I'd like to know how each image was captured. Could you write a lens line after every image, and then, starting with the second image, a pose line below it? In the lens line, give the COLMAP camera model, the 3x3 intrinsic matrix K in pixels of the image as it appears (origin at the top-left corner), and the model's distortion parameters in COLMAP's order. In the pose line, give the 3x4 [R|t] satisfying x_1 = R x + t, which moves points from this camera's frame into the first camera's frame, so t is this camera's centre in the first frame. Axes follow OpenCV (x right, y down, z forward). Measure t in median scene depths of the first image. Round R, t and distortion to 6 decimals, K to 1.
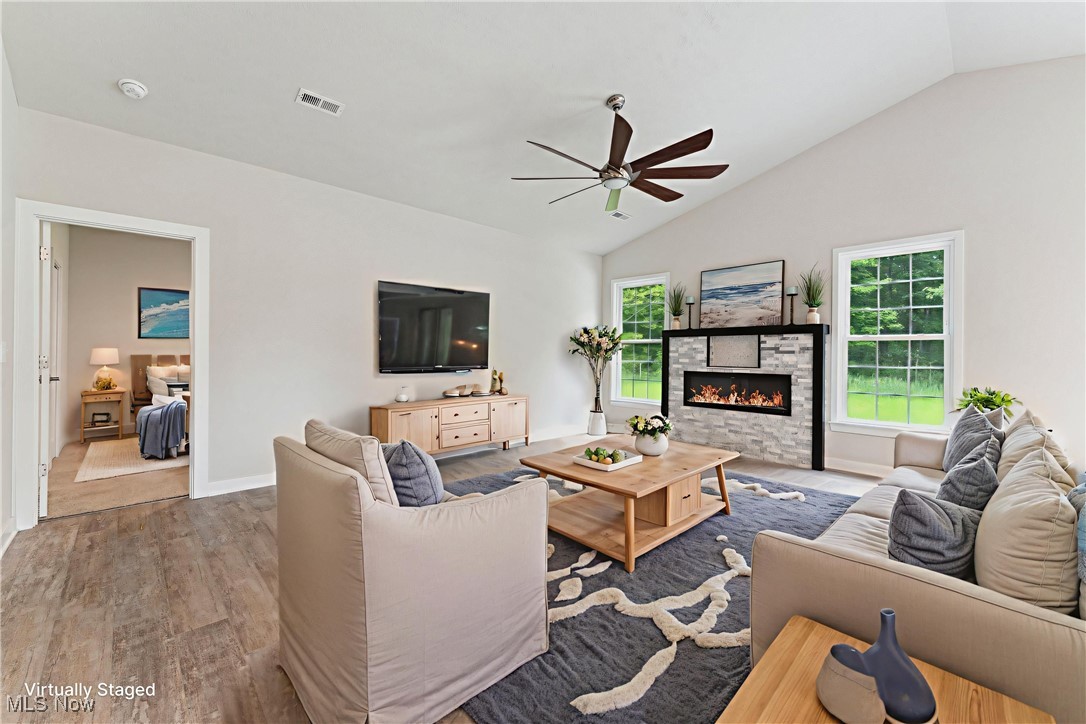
lens RADIAL K [[435.2, 0, 547.7], [0, 435.2, 355.4], [0, 0, 1]] dist [0.000142, -0.000010]
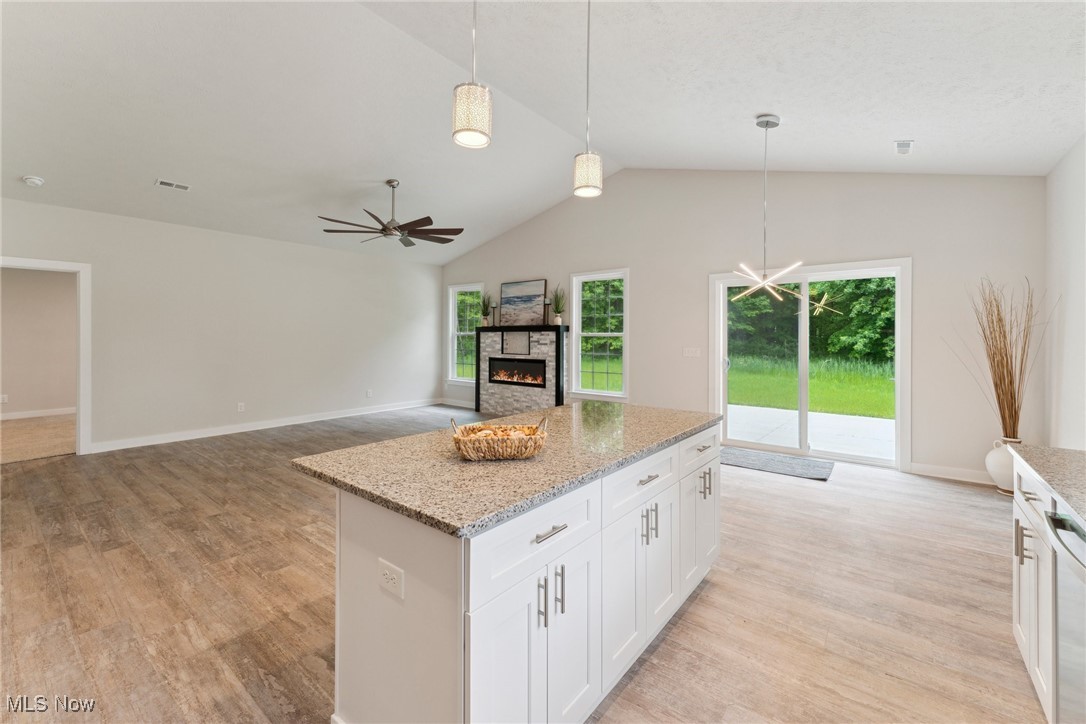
lens RADIAL K [[441.1, 0, 545.0], [0, 441.1, 336.4], [0, 0, 1]] dist [0.000757, 0.000172]
pose [[0.990768, -0.006551, 0.135406, 0.344186], [0.006431, 0.999978, 0.001324, -0.033854], [-0.135412, -0.000441, 0.990789, -0.438151]]
